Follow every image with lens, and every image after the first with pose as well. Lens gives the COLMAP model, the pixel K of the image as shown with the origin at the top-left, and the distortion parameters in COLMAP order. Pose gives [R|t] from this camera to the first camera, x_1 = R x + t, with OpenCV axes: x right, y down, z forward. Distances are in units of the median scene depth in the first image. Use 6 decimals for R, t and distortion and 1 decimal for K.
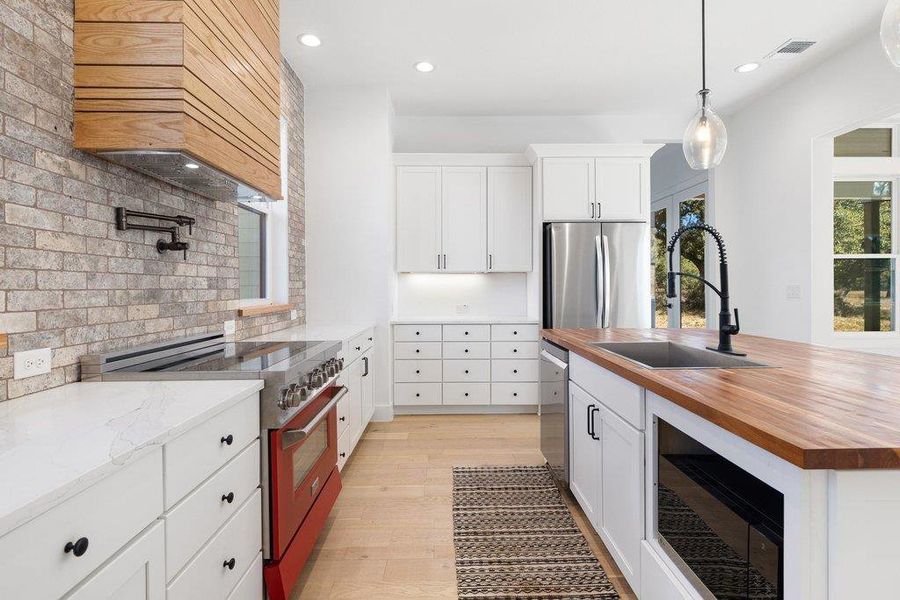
lens RADIAL K [[452.1, 0, 448.3], [0, 452.1, 288.4], [0, 0, 1]] dist [0.001532, 0.000210]
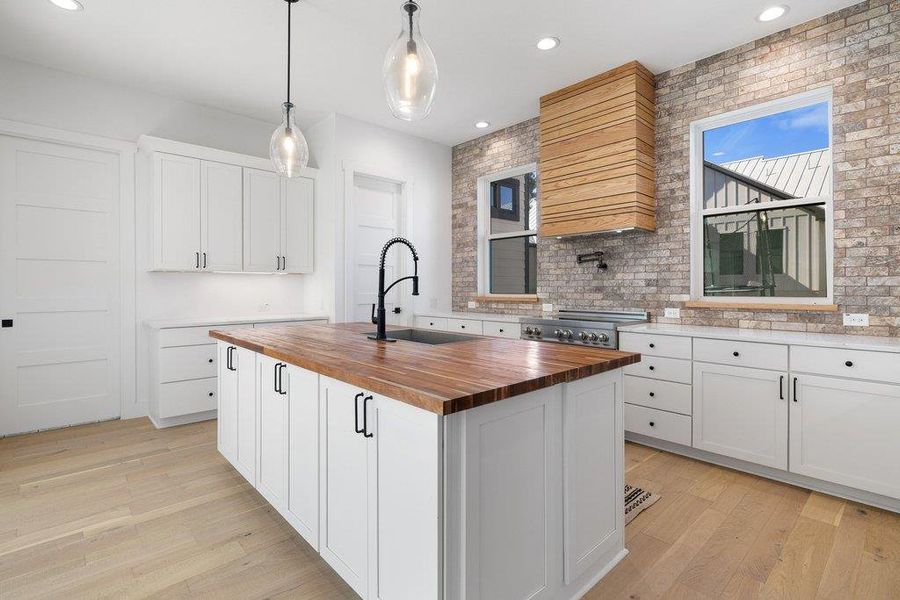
lens RADIAL K [[429.4, 0, 447.0], [0, 429.4, 289.7], [0, 0, 1]] dist [-0.000444, 0.000226]
pose [[-0.743637, 0.009112, -0.668521, 1.326446], [0.002543, 0.999938, 0.010801, -0.007066], [0.668579, 0.006332, -0.743614, 2.095184]]
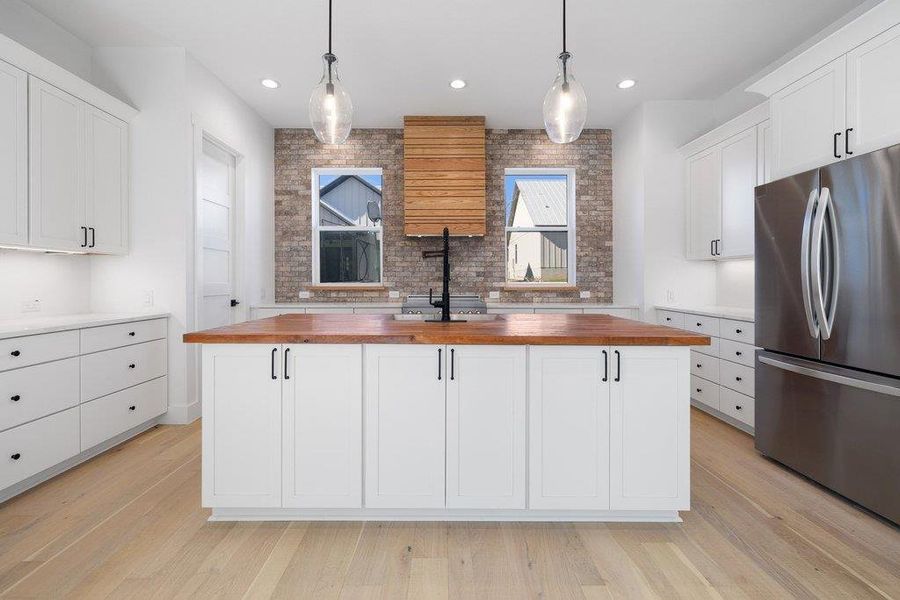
lens RADIAL K [[389.1, 0, 442.7], [0, 389.1, 283.2], [0, 0, 1]] dist [0.002395, 0.000511]
pose [[-0.007721, 0.012087, -0.999897, 1.842636], [-0.003401, 0.999921, 0.012114, 0.013443], [0.999964, 0.003494, -0.007679, 1.045604]]
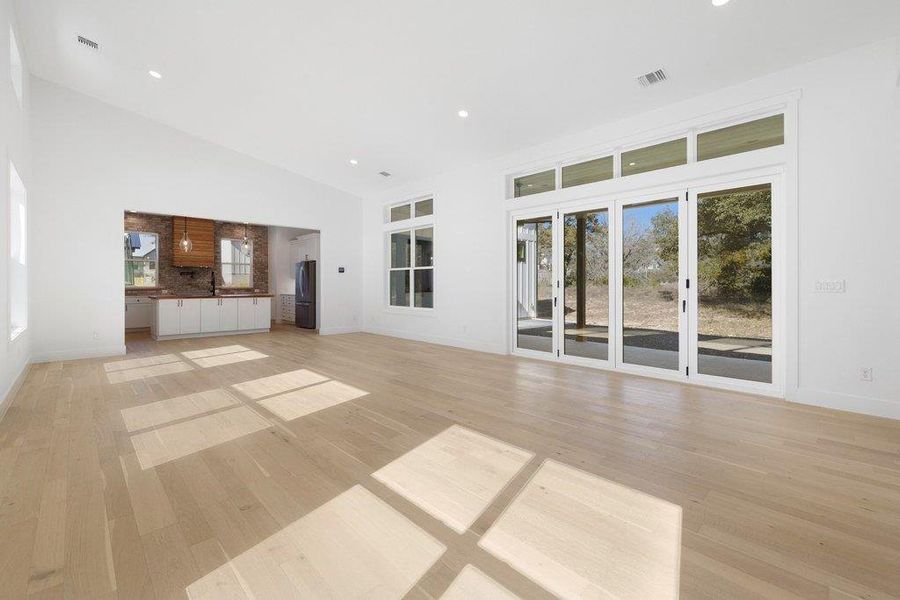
lens RADIAL K [[389.1, 0, 442.7], [0, 389.1, 283.2], [0, 0, 1]] dist [0.002395, 0.000511]
pose [[0.680866, 0.000958, -0.732407, 6.027552], [-0.005979, 0.999973, -0.004250, -0.000474], [0.732384, 0.007273, 0.680853, -0.154043]]
